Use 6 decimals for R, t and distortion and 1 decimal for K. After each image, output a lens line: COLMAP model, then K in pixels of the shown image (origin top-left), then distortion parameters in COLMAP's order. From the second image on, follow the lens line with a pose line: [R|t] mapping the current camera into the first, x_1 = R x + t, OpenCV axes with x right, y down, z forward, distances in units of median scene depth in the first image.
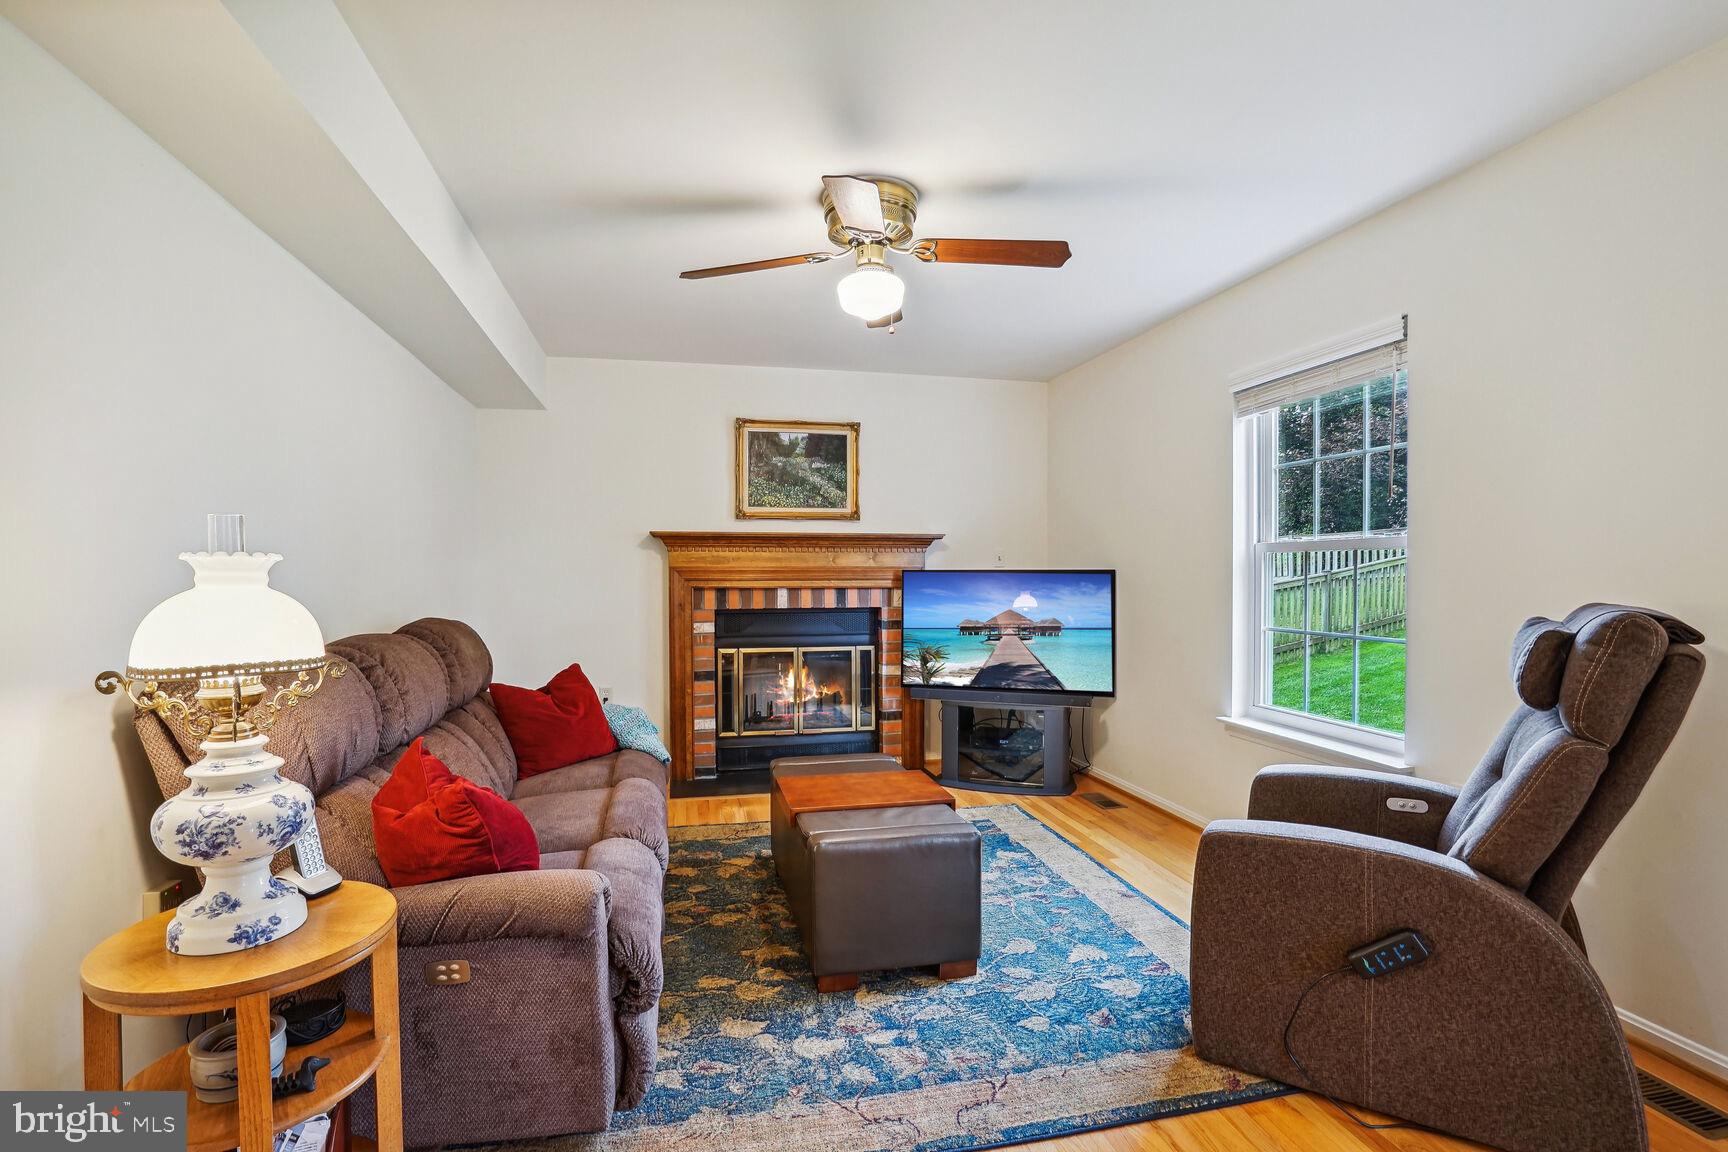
lens RADIAL K [[817.4, 0, 881.1], [0, 817.4, 575.7], [0, 0, 1]] dist [-0.042333, 0.011115]
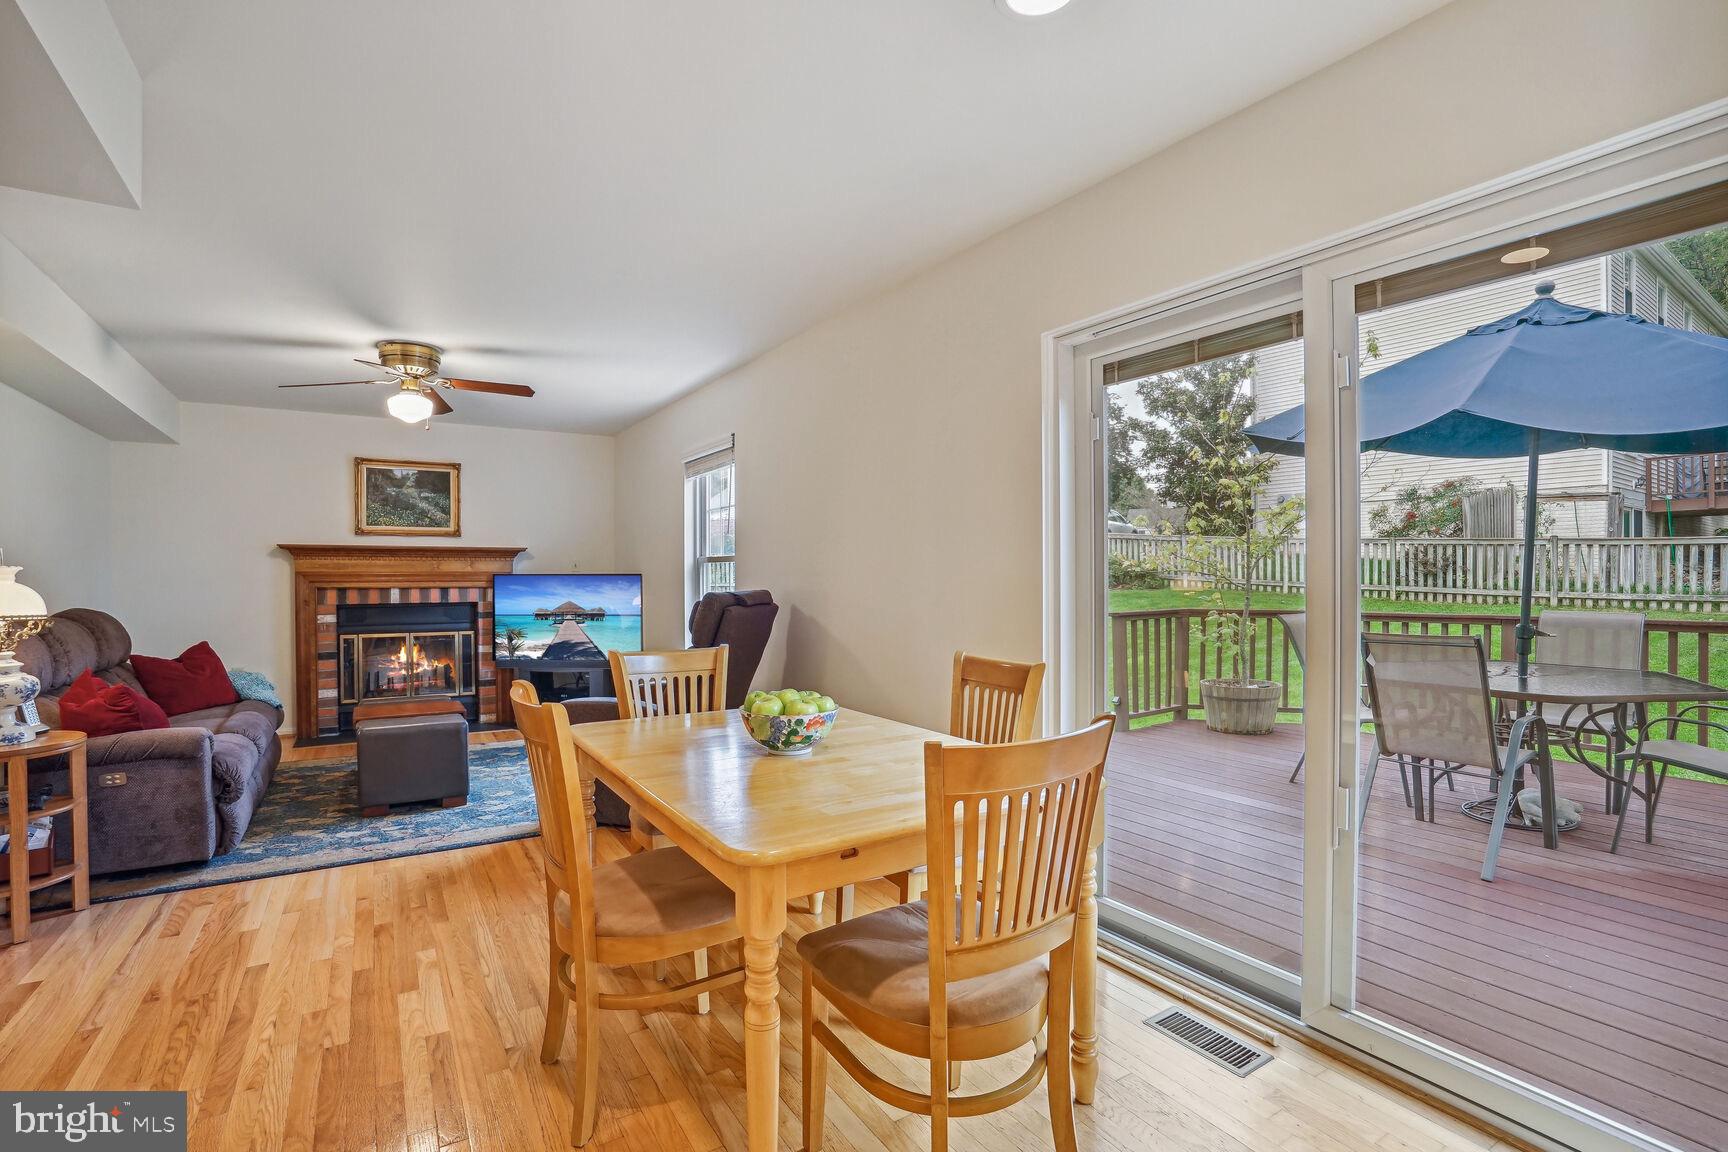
lens RADIAL K [[817.4, 0, 878.7], [0, 817.4, 579.8], [0, 0, 1]] dist [-0.042333, 0.011115]
pose [[0.949070, -0.001698, 0.315062, 0.226807], [0.001783, 0.999998, 0.000017, 0.003926], [-0.315062, 0.000546, 0.949071, -0.515872]]
